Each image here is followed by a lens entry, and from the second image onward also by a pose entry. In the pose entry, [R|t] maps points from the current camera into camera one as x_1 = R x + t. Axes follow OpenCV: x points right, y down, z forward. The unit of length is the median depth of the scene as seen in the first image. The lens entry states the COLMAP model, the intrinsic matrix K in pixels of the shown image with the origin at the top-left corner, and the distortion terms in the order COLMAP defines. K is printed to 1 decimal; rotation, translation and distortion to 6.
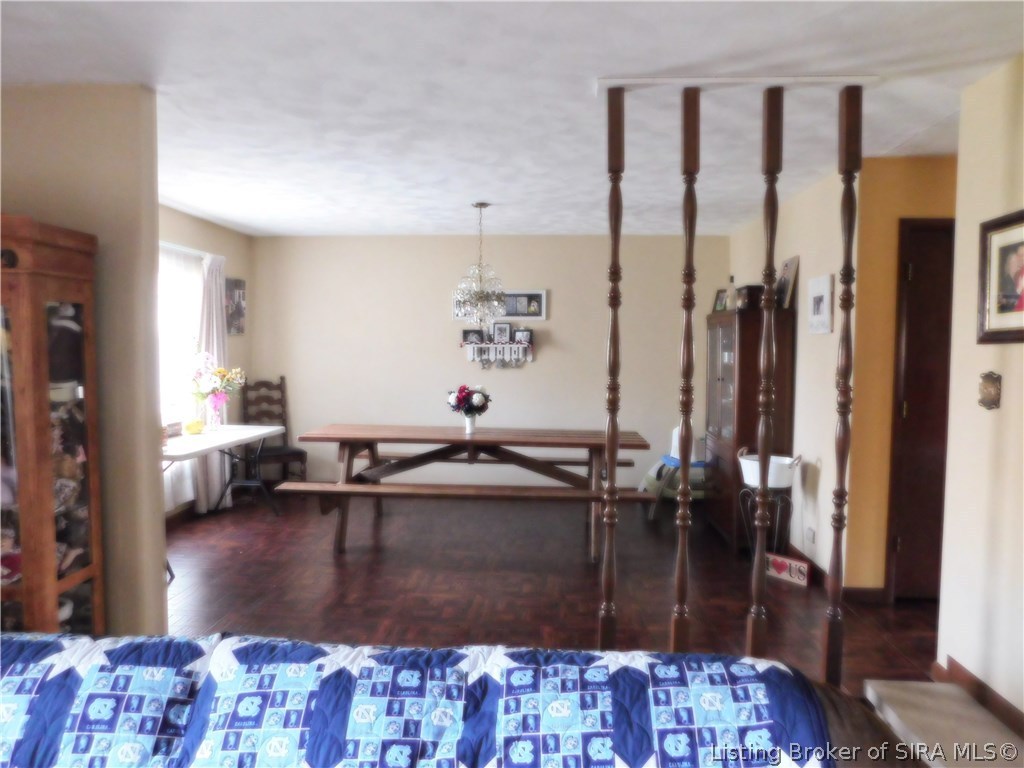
lens RADIAL K [[676.3, 0, 512.0], [0, 676.3, 384.0], [0, 0, 1]] dist [-0.083757, 0.098414]
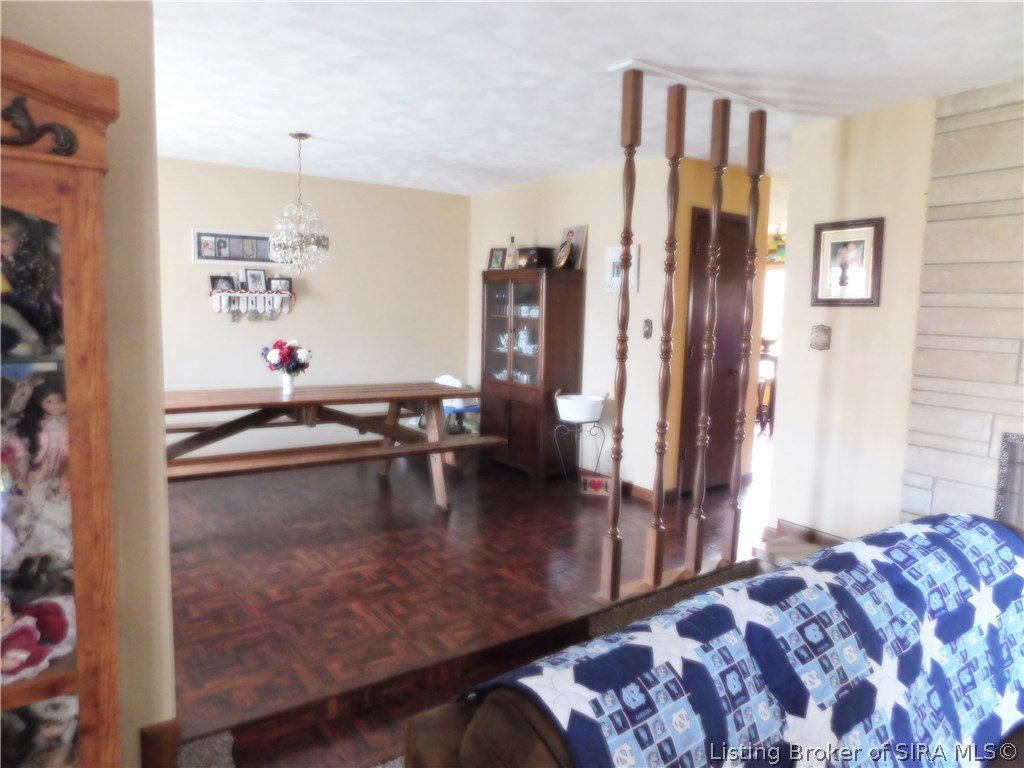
lens RADIAL K [[676.3, 0, 512.0], [0, 676.3, 384.0], [0, 0, 1]] dist [-0.083757, 0.098414]
pose [[0.782824, -0.058300, 0.619506, -0.384284], [0.012194, 0.996847, 0.078403, -0.006210], [-0.622123, -0.053822, 0.781067, 0.123382]]
